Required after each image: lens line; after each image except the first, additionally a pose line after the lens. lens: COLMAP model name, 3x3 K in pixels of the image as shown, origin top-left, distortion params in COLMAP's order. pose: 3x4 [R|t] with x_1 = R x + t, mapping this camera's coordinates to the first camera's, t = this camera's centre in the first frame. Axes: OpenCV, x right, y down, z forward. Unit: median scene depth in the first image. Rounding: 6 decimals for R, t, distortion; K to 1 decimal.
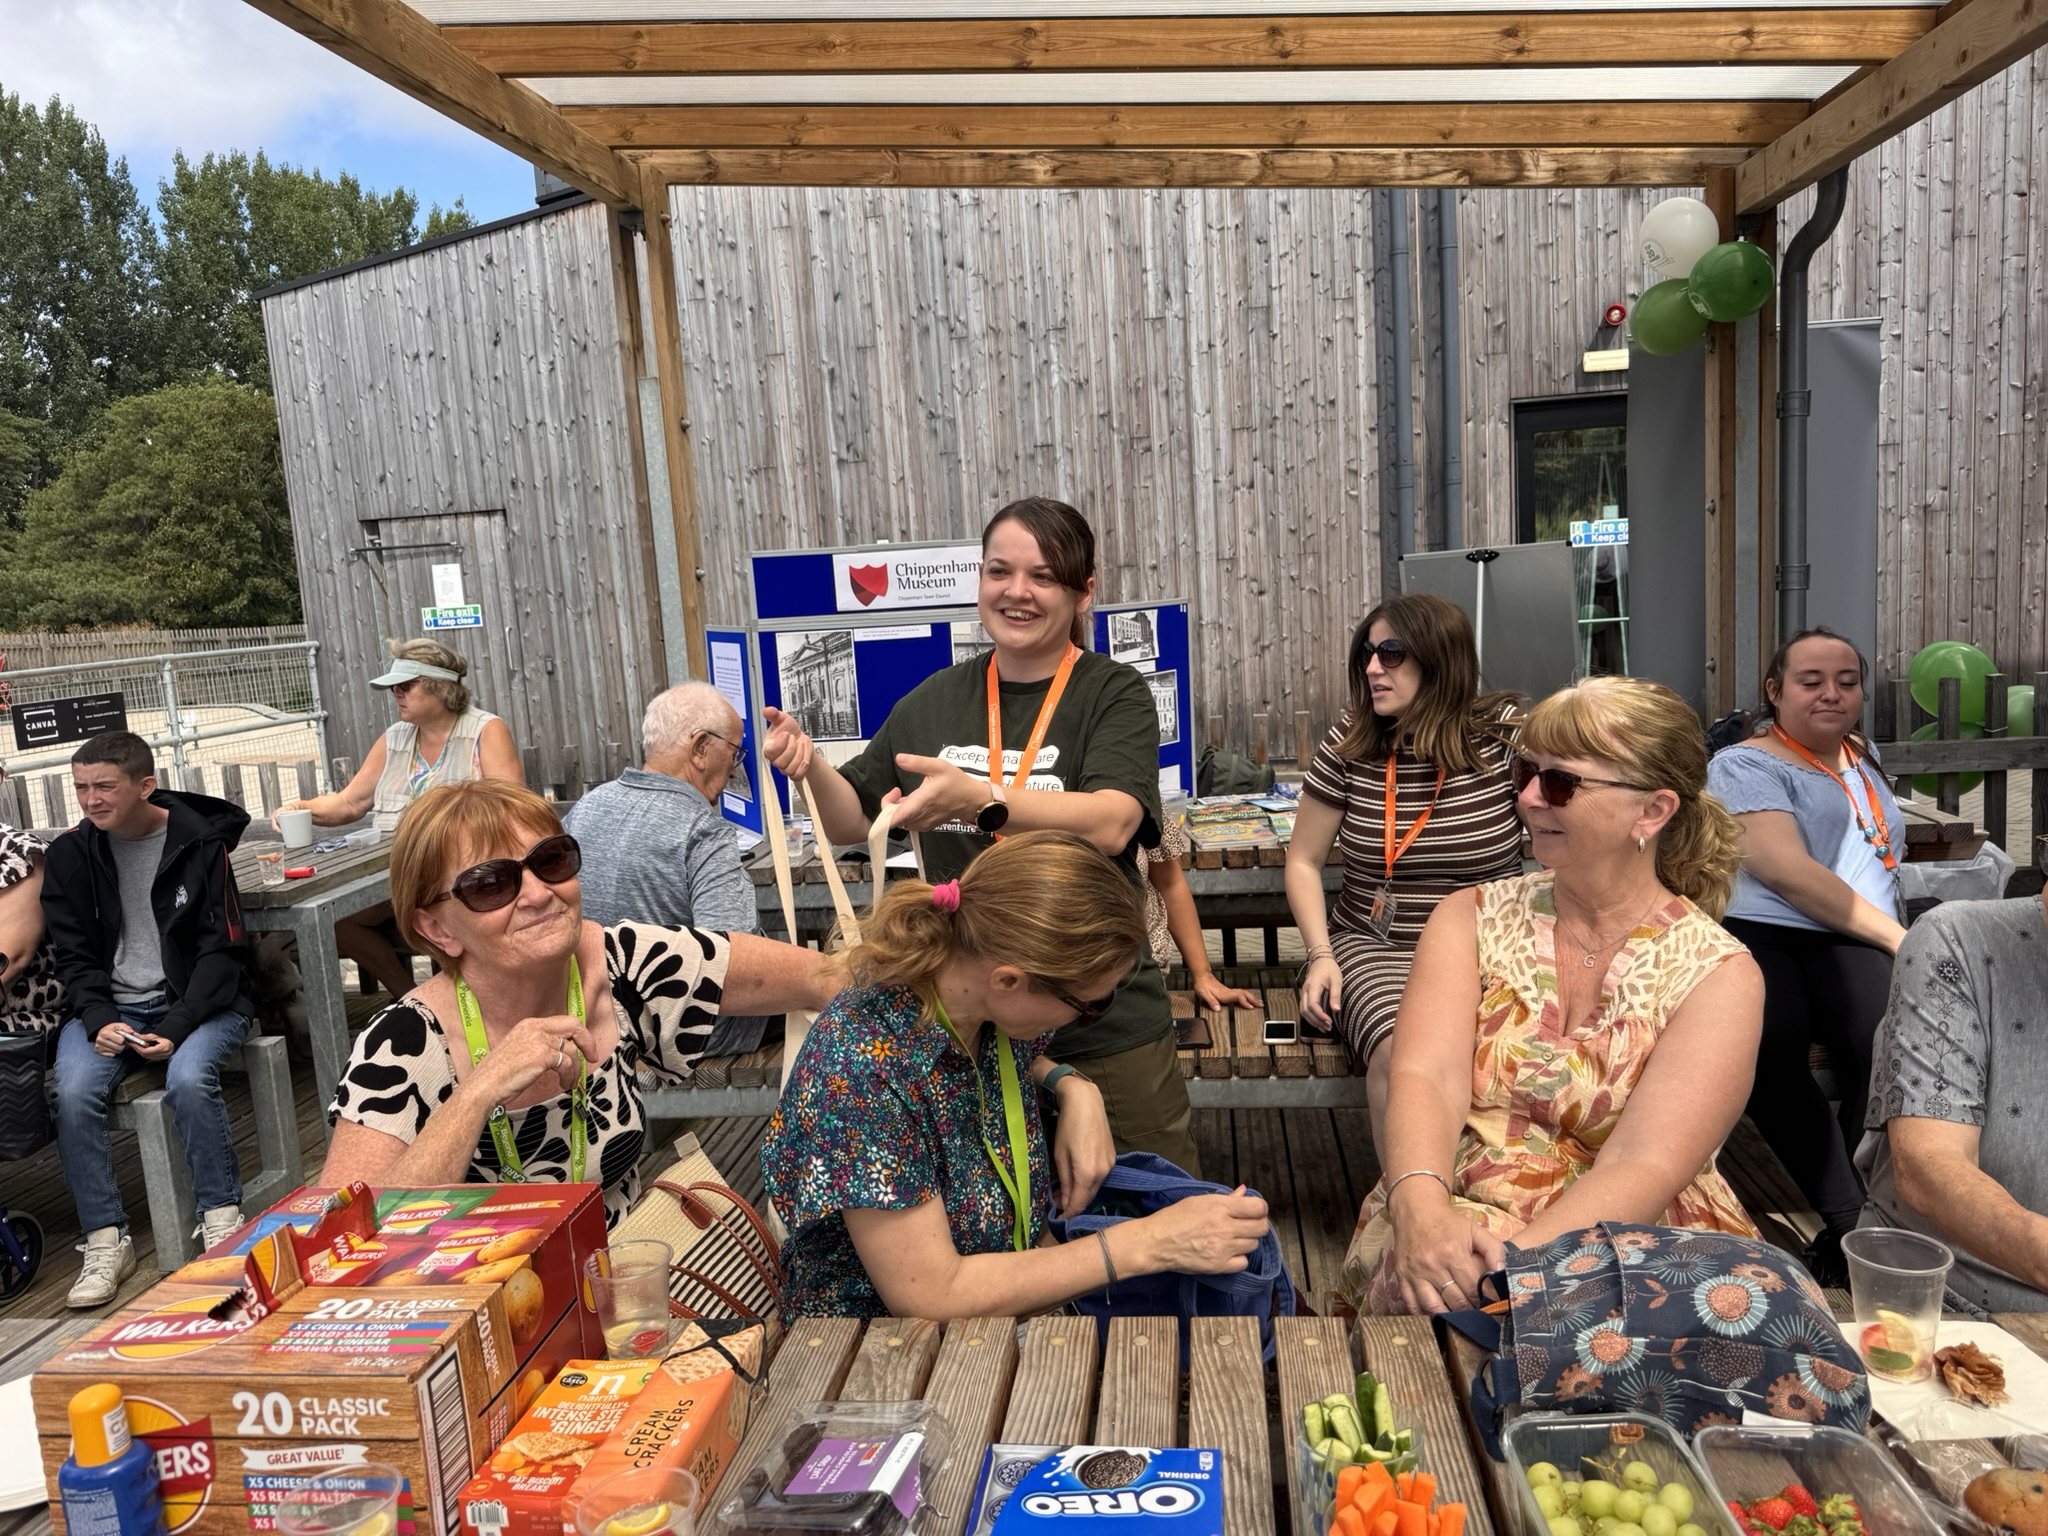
lens RADIAL K [[1483.4, 0, 1029.3], [0, 1483.4, 794.3], [0, 0, 1]] dist [0.119709, -0.164742]
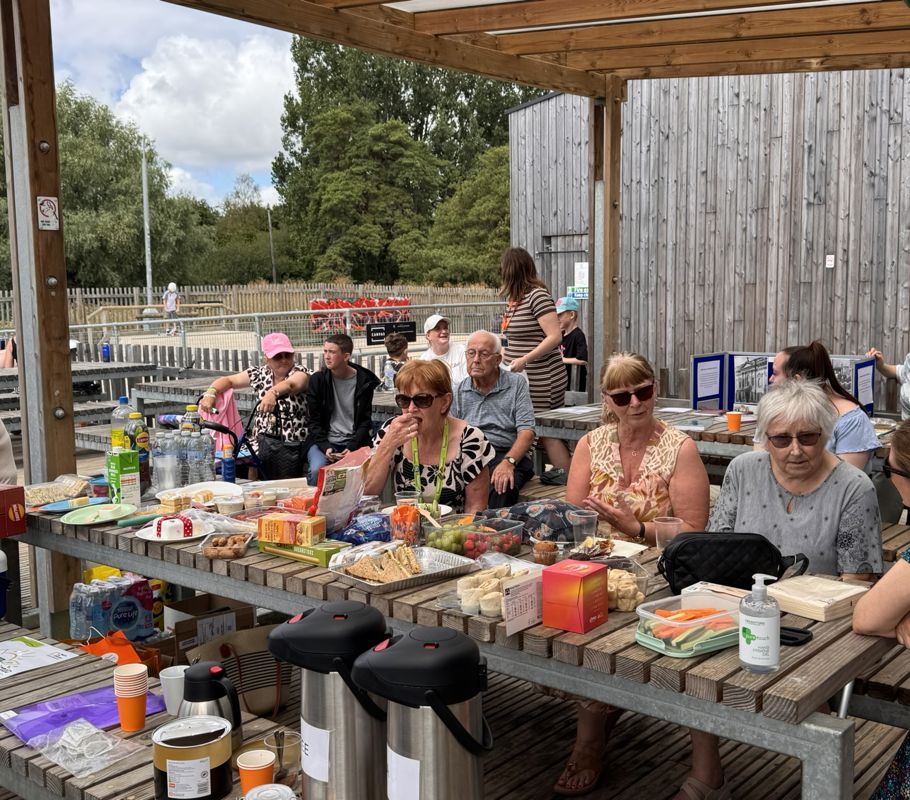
lens RADIAL K [[1106.5, 0, 455.0], [0, 1106.5, 400.0], [0, 0, 1]] dist [0.249207, -0.541974]
pose [[0.834264, 0.108360, -0.540613, 0.225592], [-0.118571, 0.992816, 0.016023, 0.003313], [0.538466, 0.050734, 0.841119, -0.174904]]
